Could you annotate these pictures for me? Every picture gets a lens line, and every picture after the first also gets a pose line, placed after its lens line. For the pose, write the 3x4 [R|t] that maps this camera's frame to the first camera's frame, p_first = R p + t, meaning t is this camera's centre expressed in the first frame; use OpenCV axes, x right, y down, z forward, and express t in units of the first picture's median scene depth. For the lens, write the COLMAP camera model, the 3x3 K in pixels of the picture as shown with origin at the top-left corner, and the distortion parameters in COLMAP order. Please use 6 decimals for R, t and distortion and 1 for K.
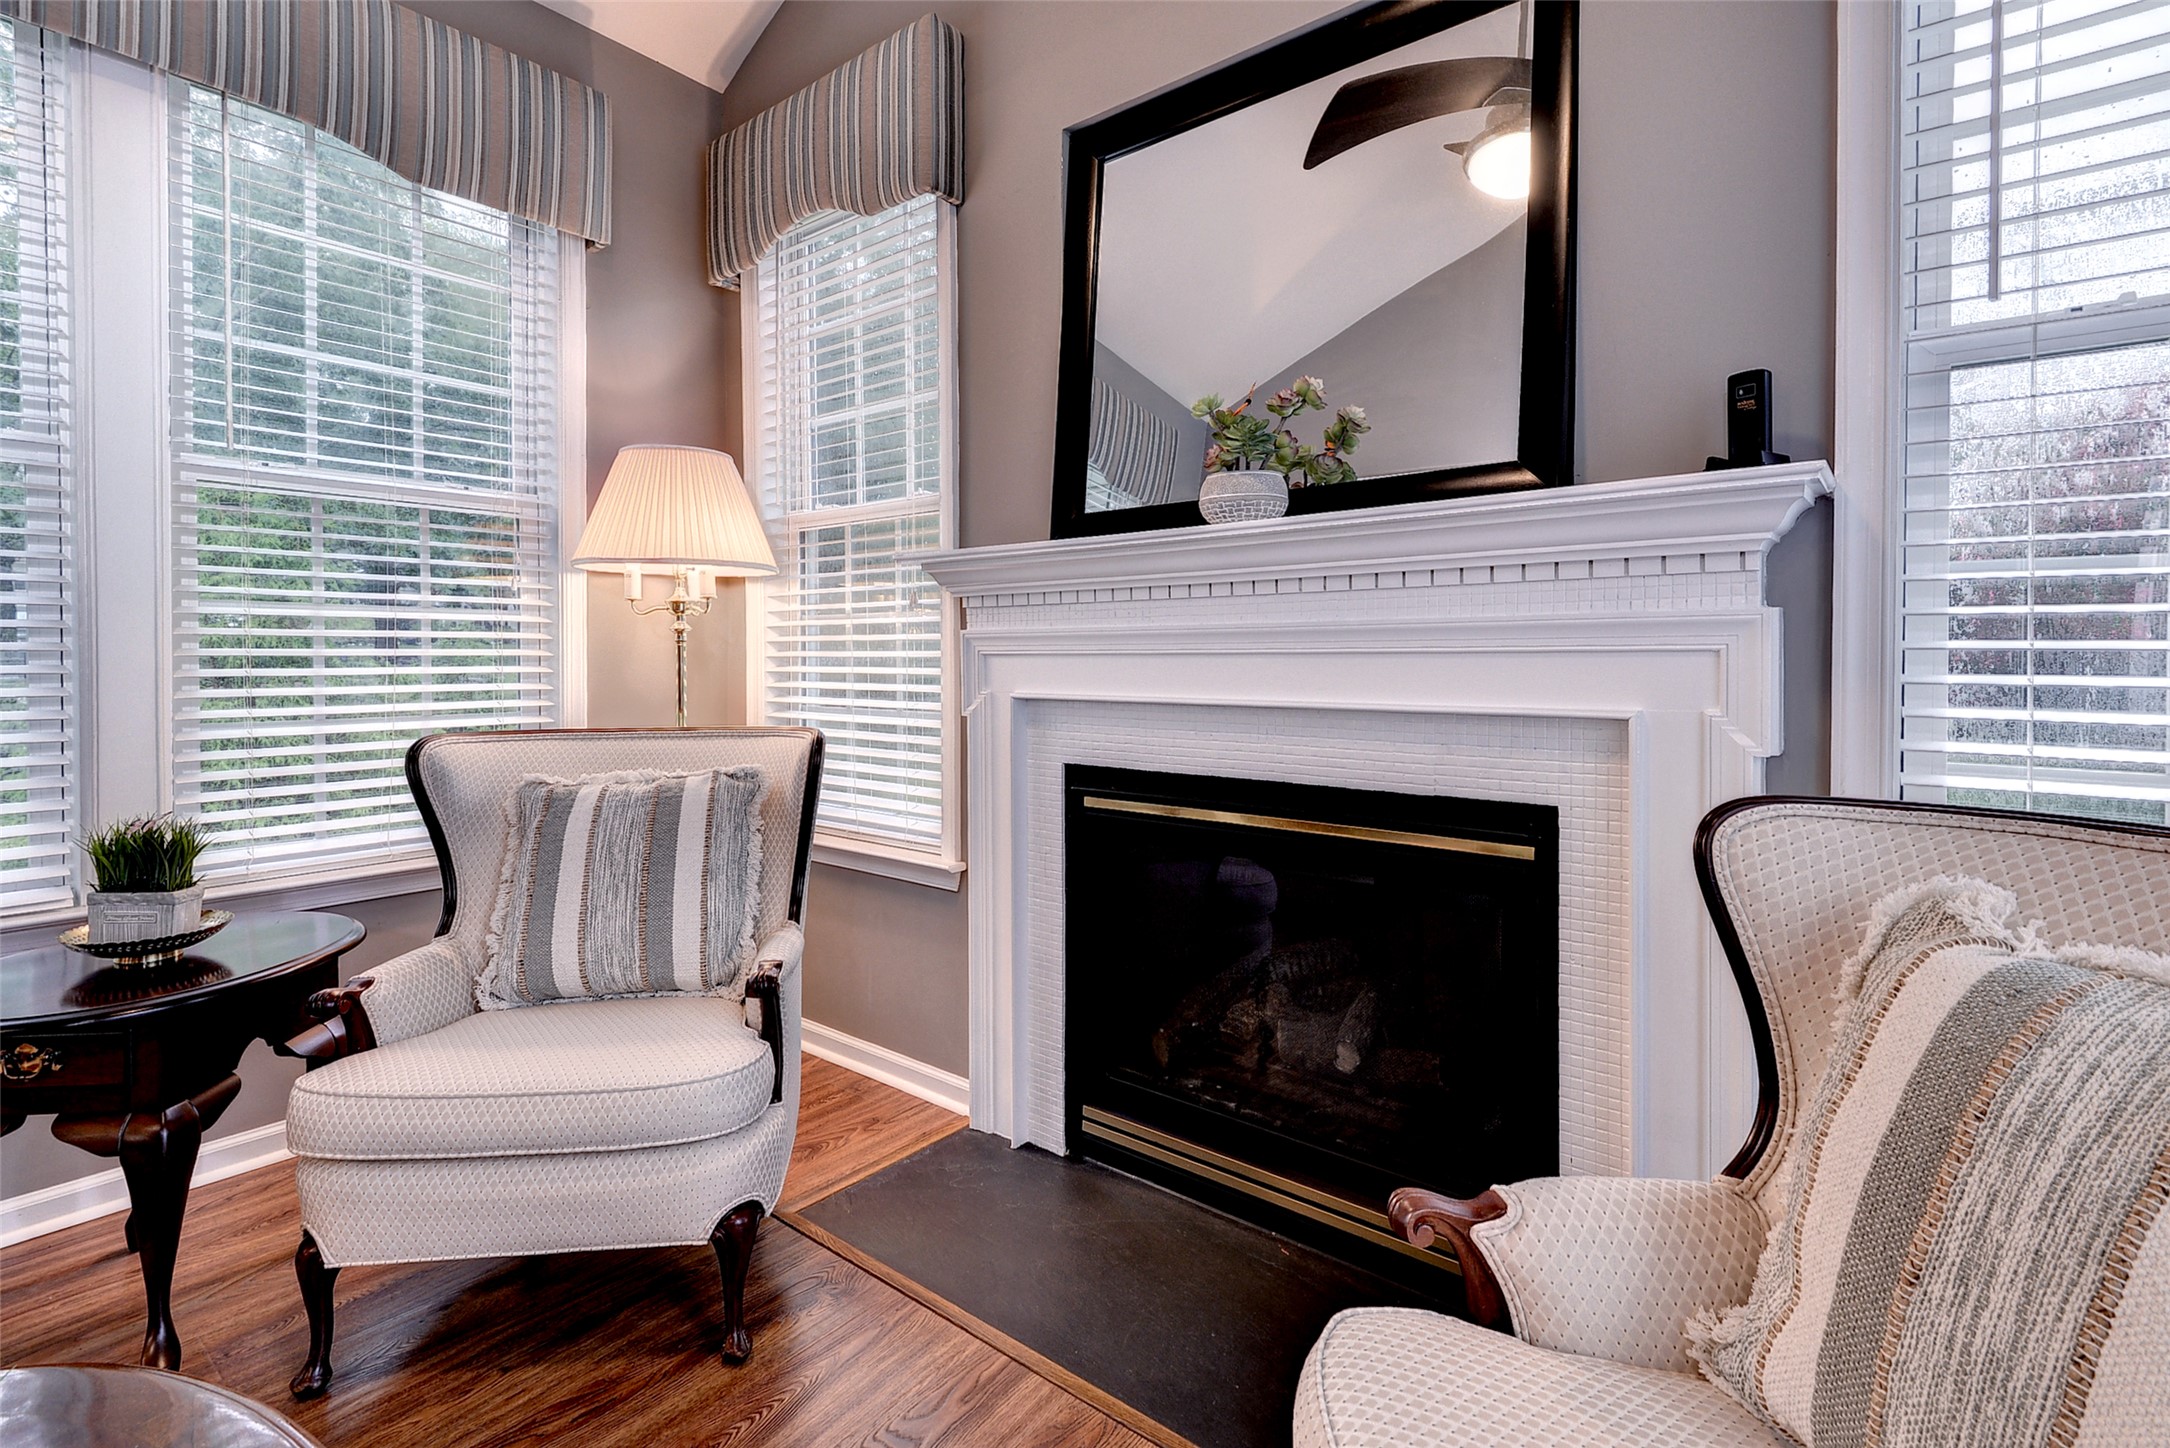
lens RADIAL K [[1014.1, 0, 1062.3], [0, 1014.1, 674.7], [0, 0, 1]] dist [0.042399, 0.000118]
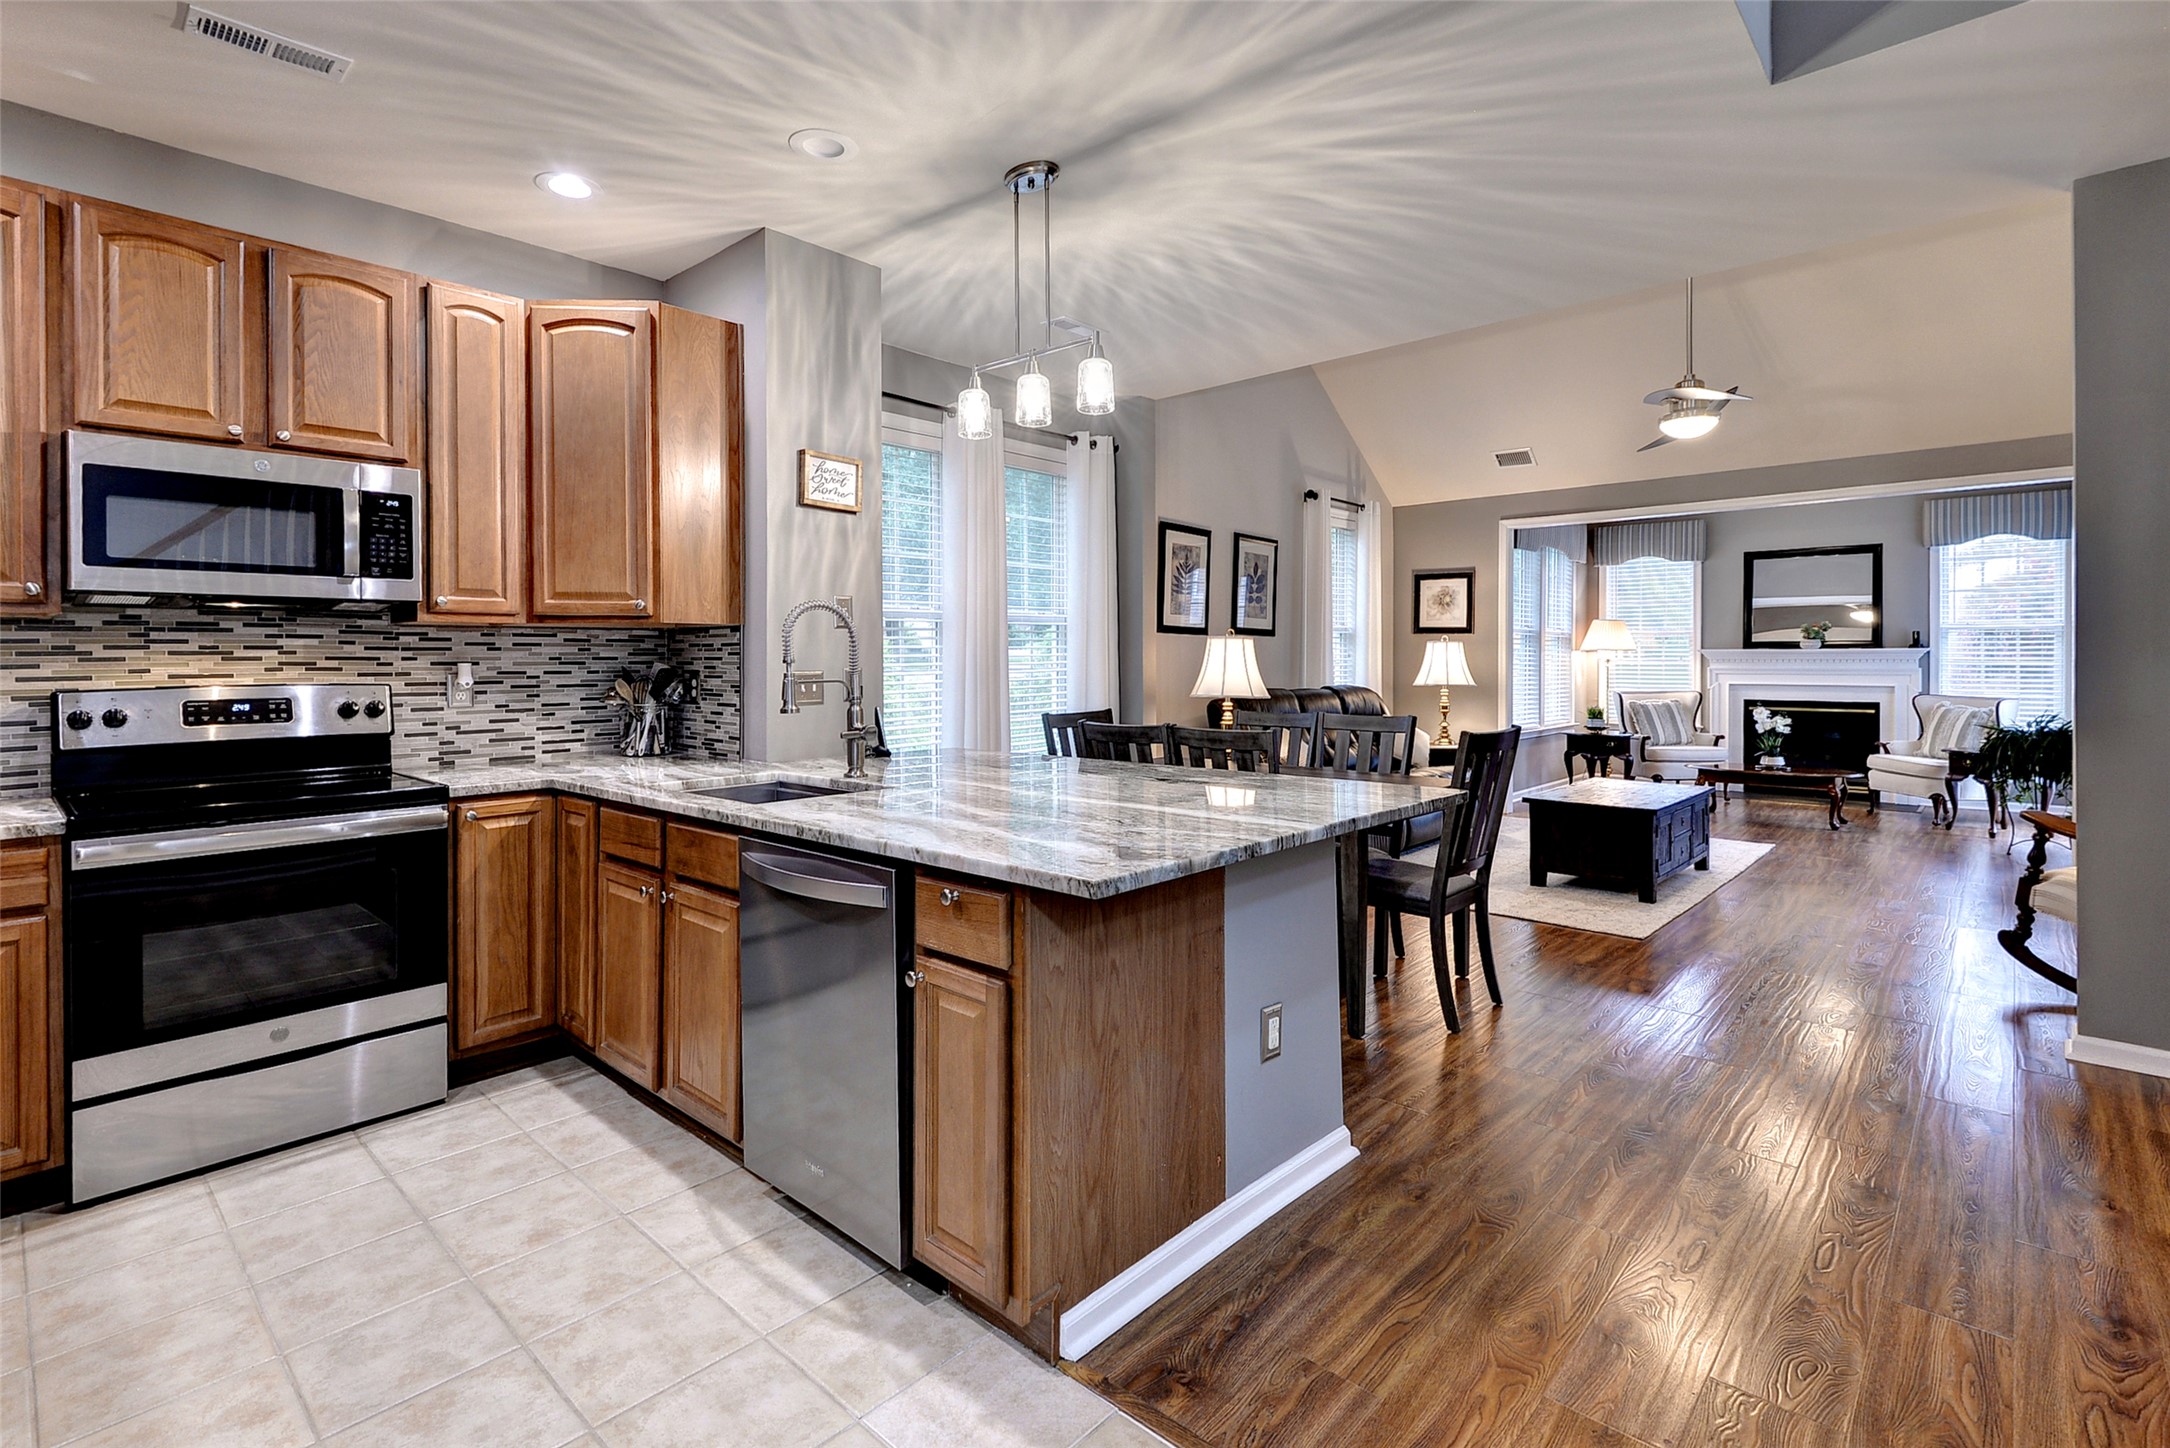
lens RADIAL K [[999.2, 0, 1091.6], [0, 999.2, 663.0], [0, 0, 1]] dist [0.038791, -0.027389]
pose [[0.998740, -0.003584, -0.050057, -2.669166], [0.003527, 0.999993, -0.001222, -0.073423], [0.050061, 0.001044, 0.998746, -3.577883]]
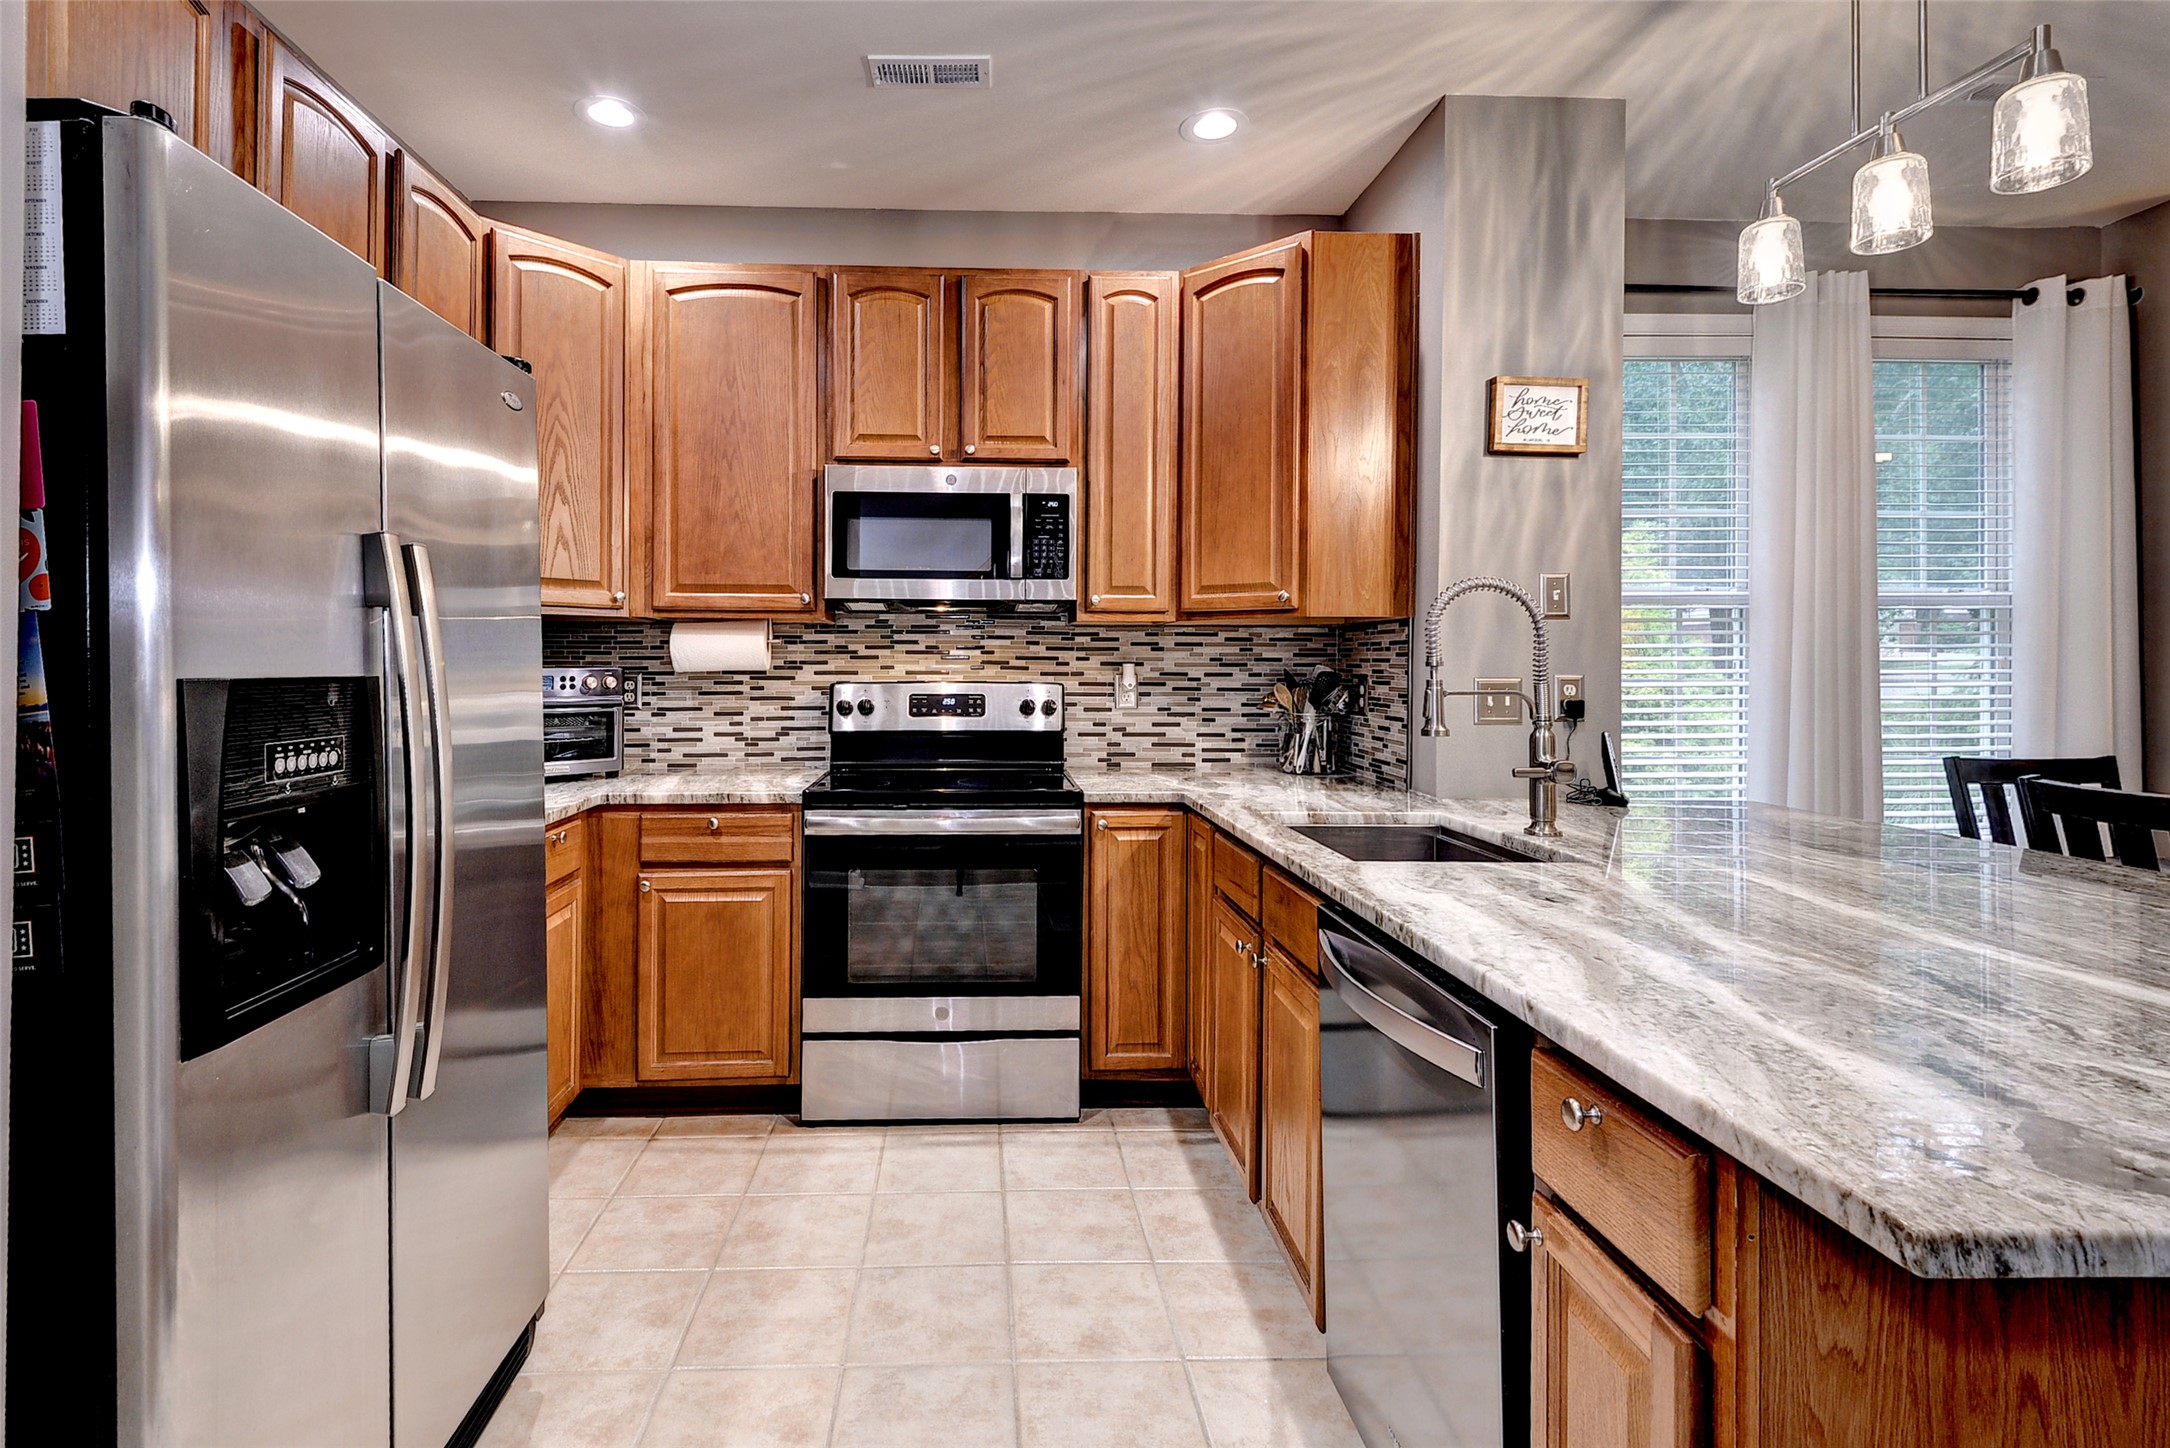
lens RADIAL K [[1051.8, 0, 1003.3], [0, 1051.8, 659.0], [0, 0, 1]] dist [0.033876, -0.018735]
pose [[0.658184, 0.000659, -0.752857, -2.646746], [-0.009512, 0.999927, -0.007440, -0.071488], [0.752797, 0.012058, 0.658142, -3.230394]]
